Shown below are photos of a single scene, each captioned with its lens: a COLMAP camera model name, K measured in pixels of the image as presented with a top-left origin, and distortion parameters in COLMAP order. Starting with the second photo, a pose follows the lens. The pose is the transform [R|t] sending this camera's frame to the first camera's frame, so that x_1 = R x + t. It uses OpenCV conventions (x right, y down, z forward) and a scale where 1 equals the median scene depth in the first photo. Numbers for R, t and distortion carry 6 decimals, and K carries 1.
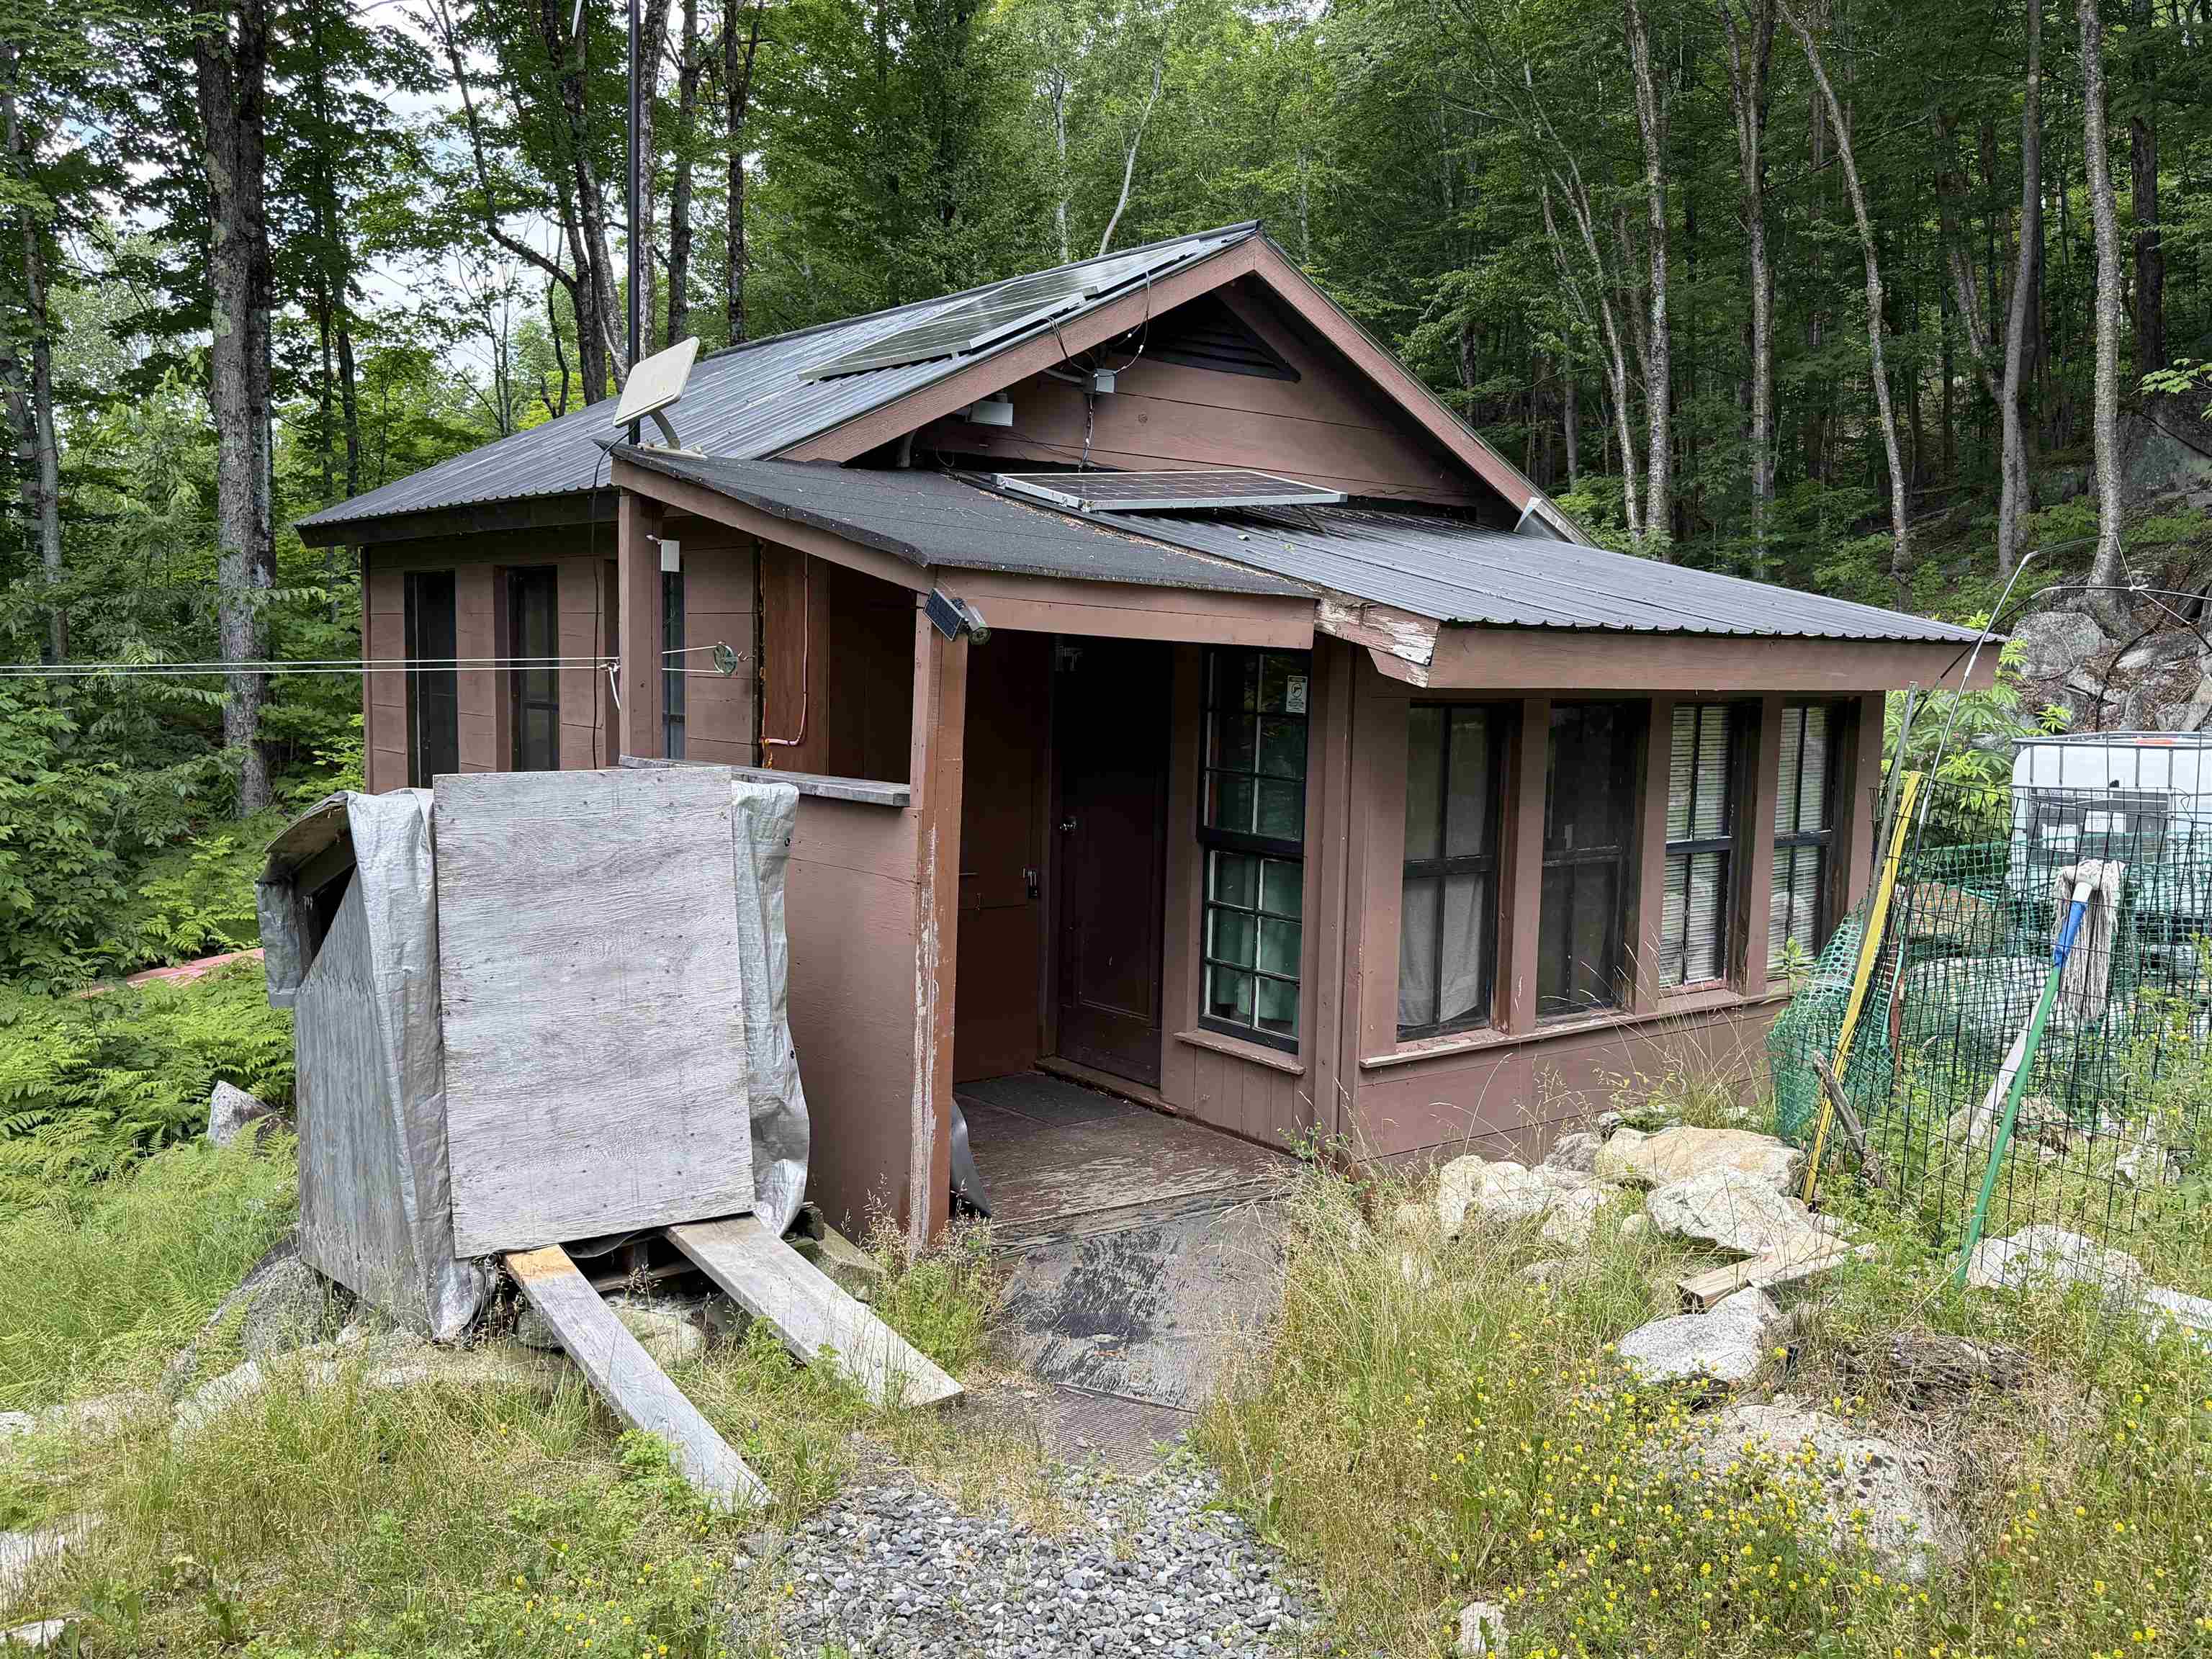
lens RADIAL K [[1828.8, 0, 1111.4], [0, 1828.8, 858.5], [0, 0, 1]] dist [0.150847, -0.237134]
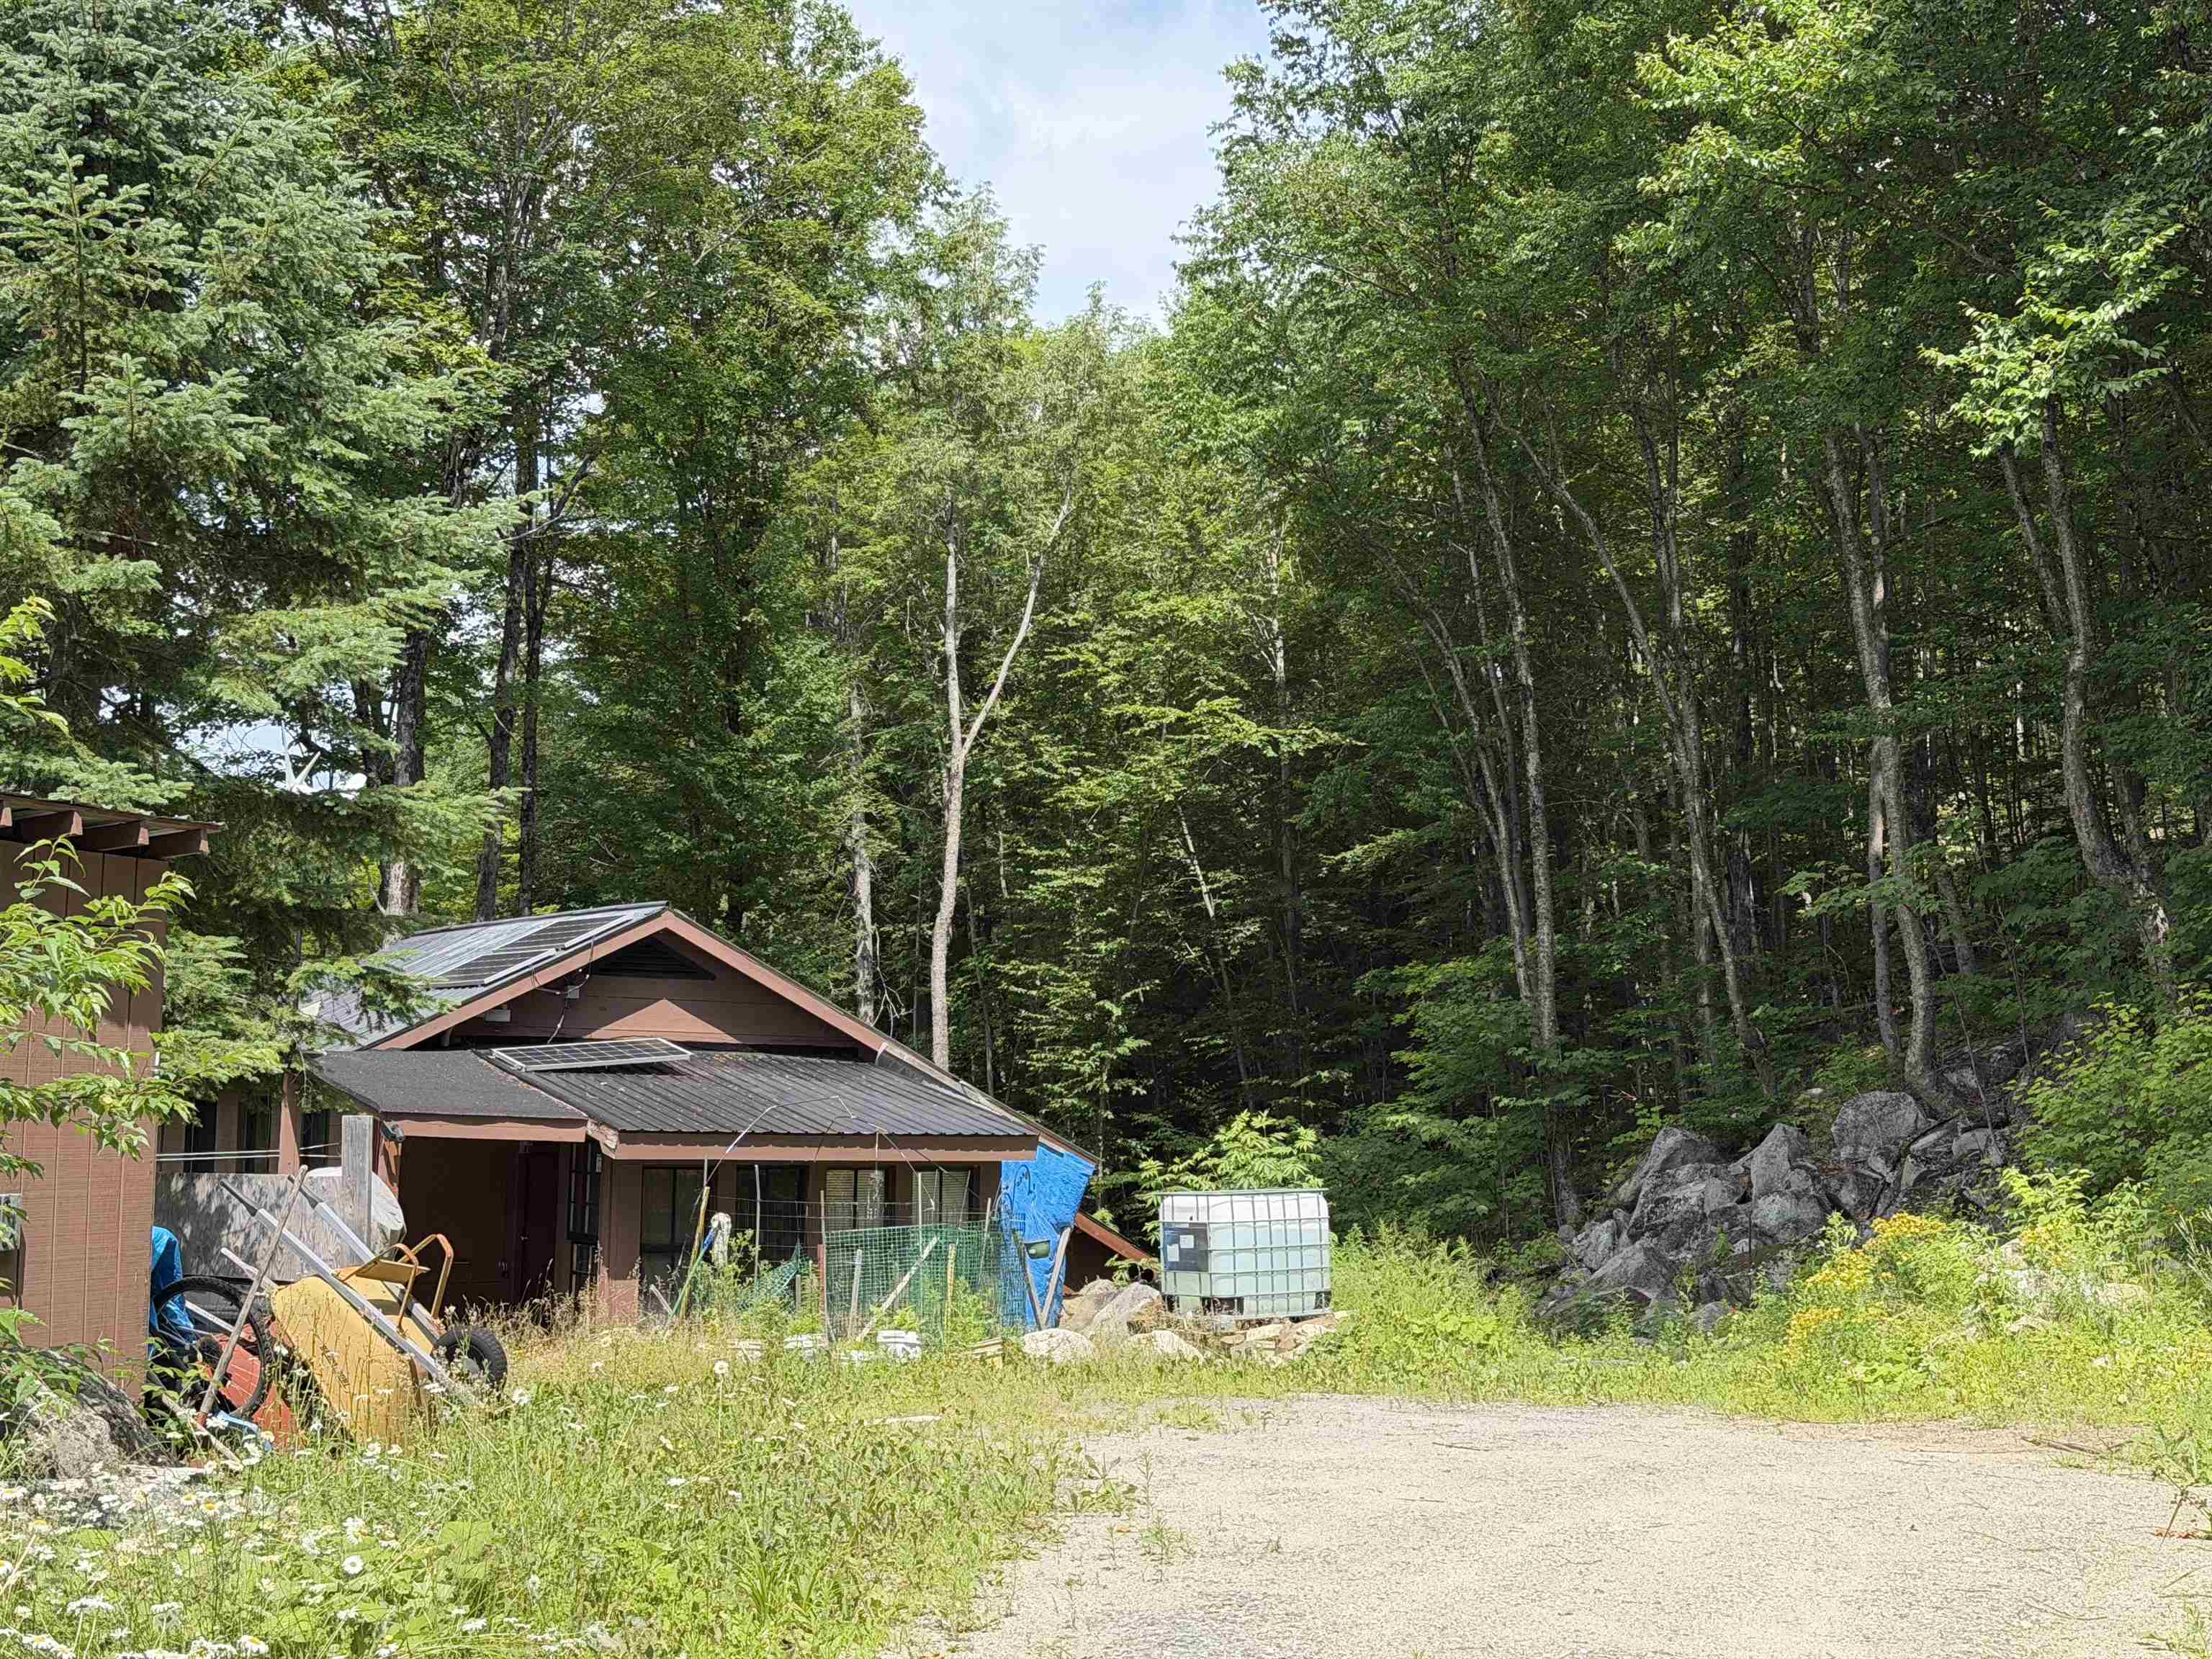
lens RADIAL K [[3139.2, 0, 1106.0], [0, 3139.2, 829.5], [0, 0, 1]] dist [0.109353, -0.031922]
pose [[0.996500, -0.019252, -0.081352, 0.592912], [0.002005, 0.978346, -0.206966, 0.170423], [0.083574, 0.206079, 0.974960, -1.526982]]
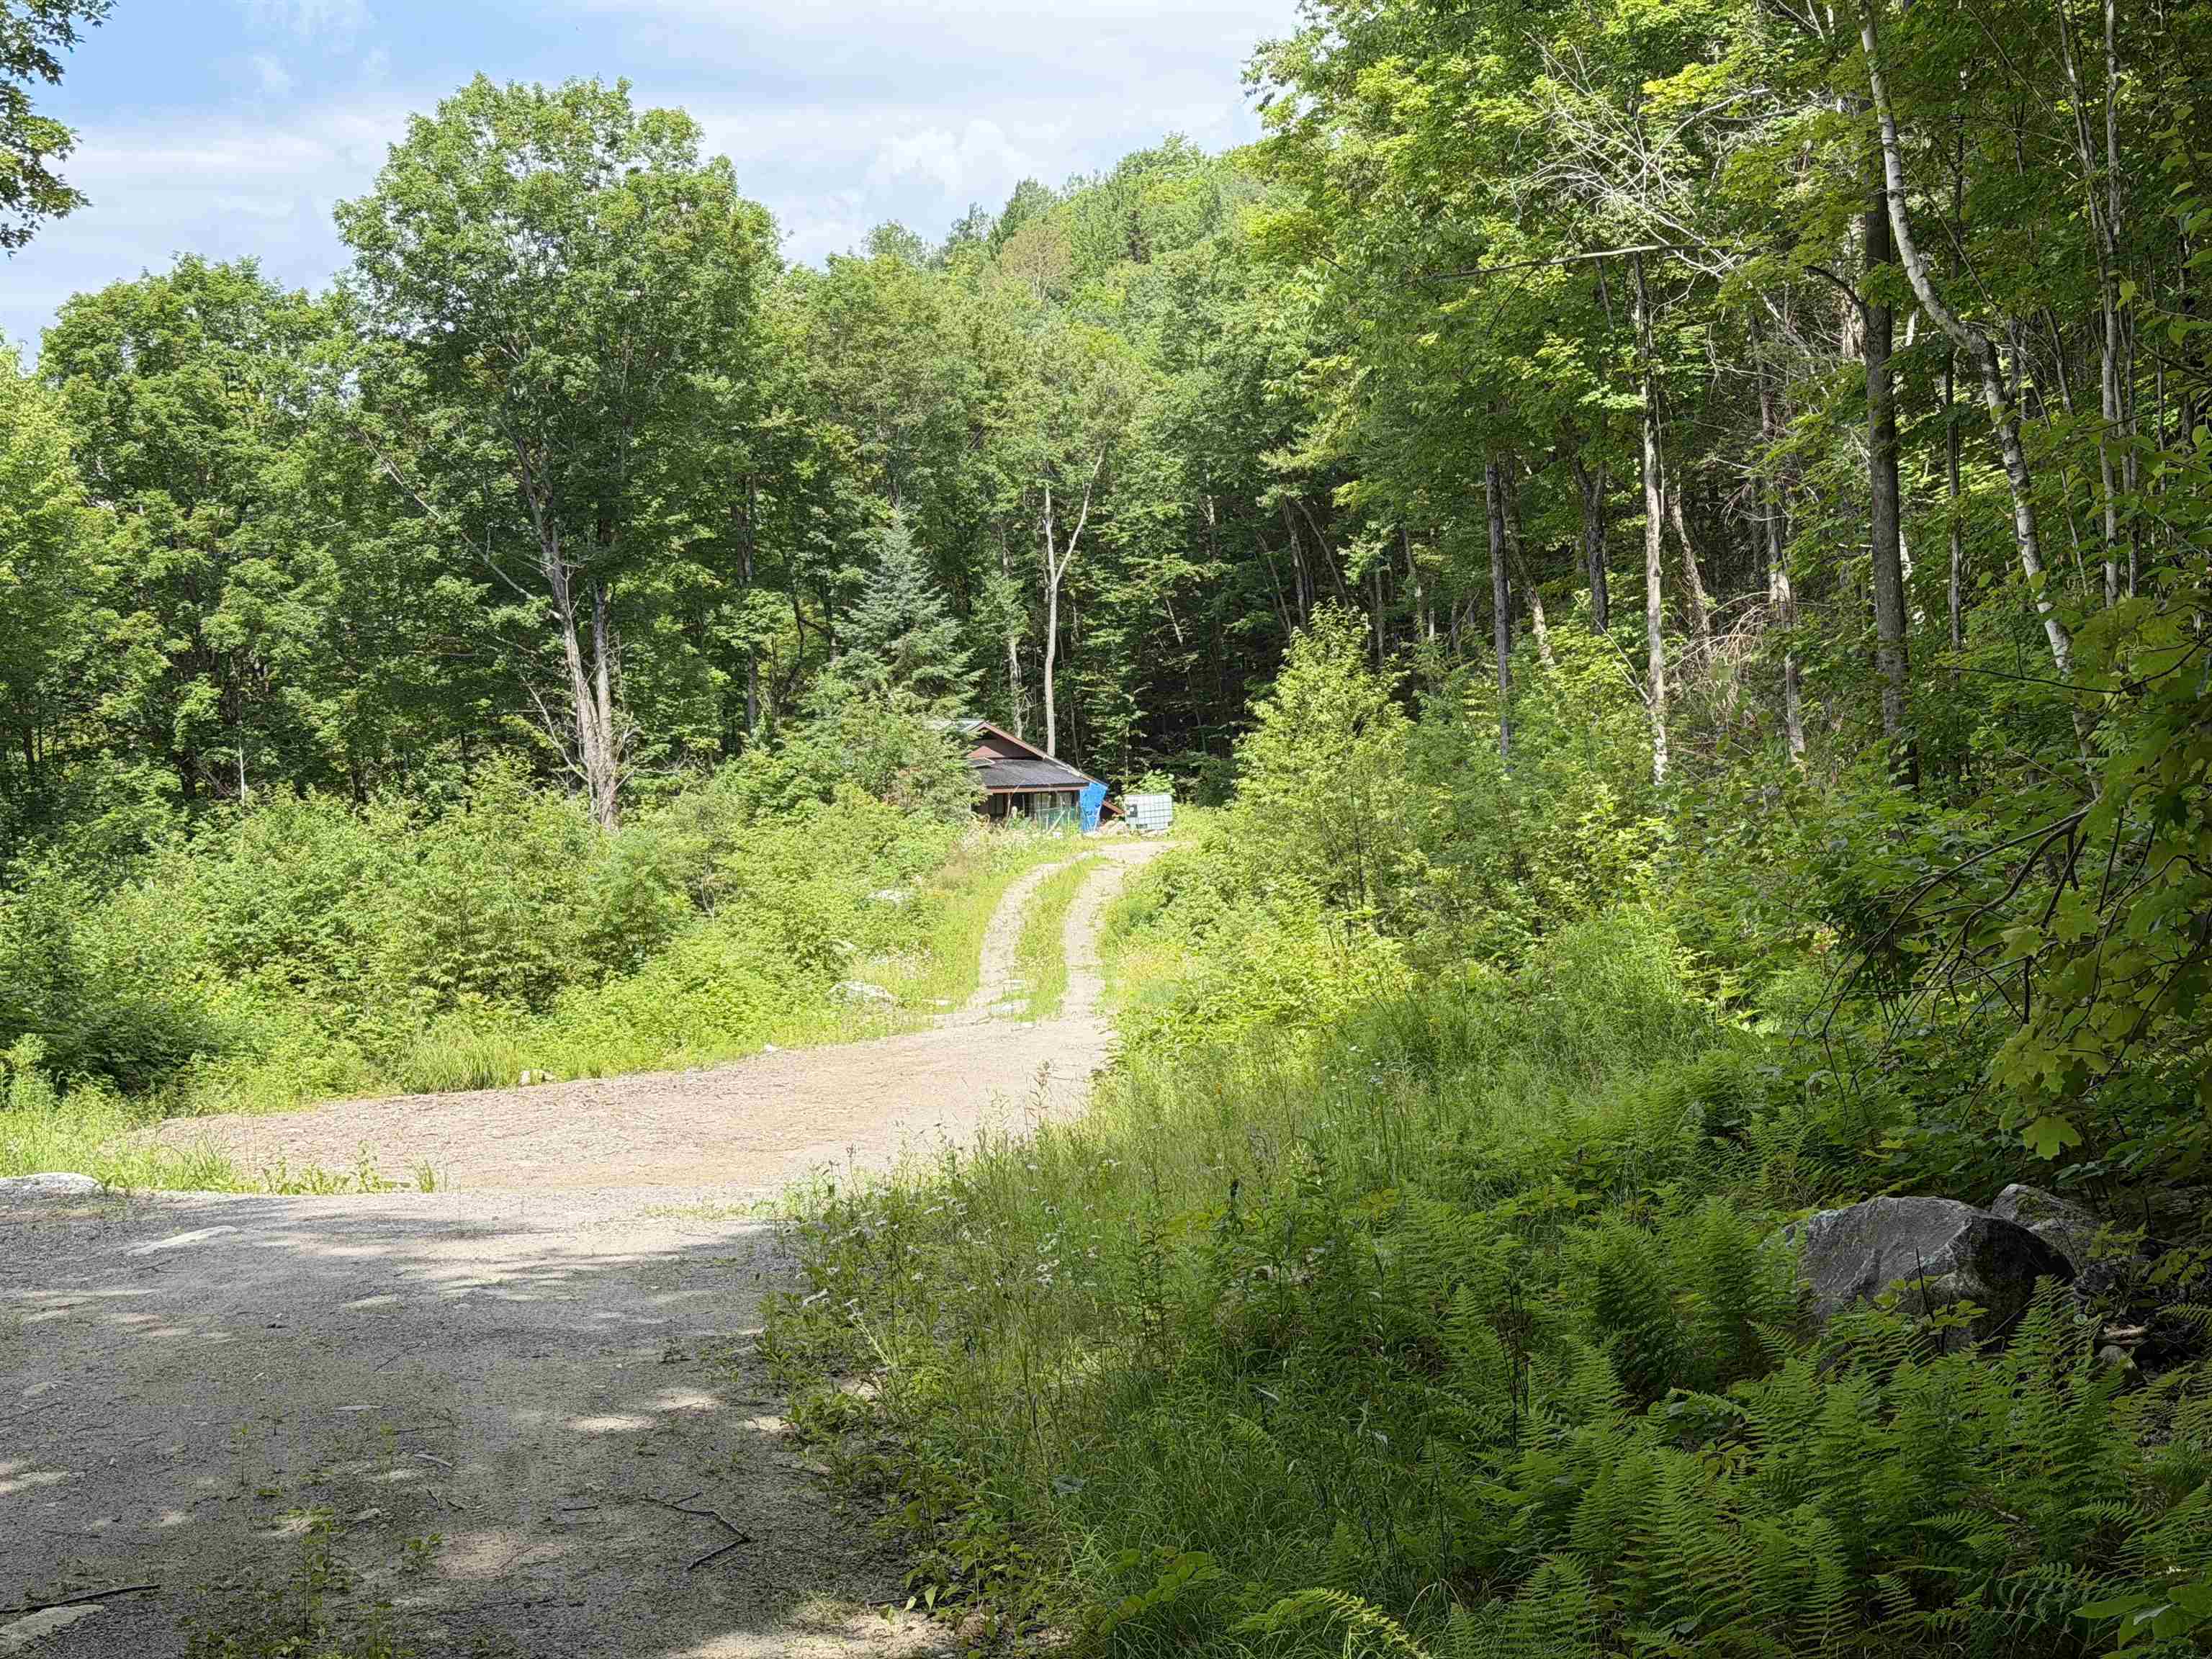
lens RADIAL K [[3139.2, 0, 1106.0], [0, 3139.2, 829.5], [0, 0, 1]] dist [0.109353, -0.031922]
pose [[0.993410, -0.034829, -0.109191, 1.399494], [0.027608, 0.997373, -0.066966, 0.660356], [0.111236, 0.063510, 0.991763, -8.328861]]
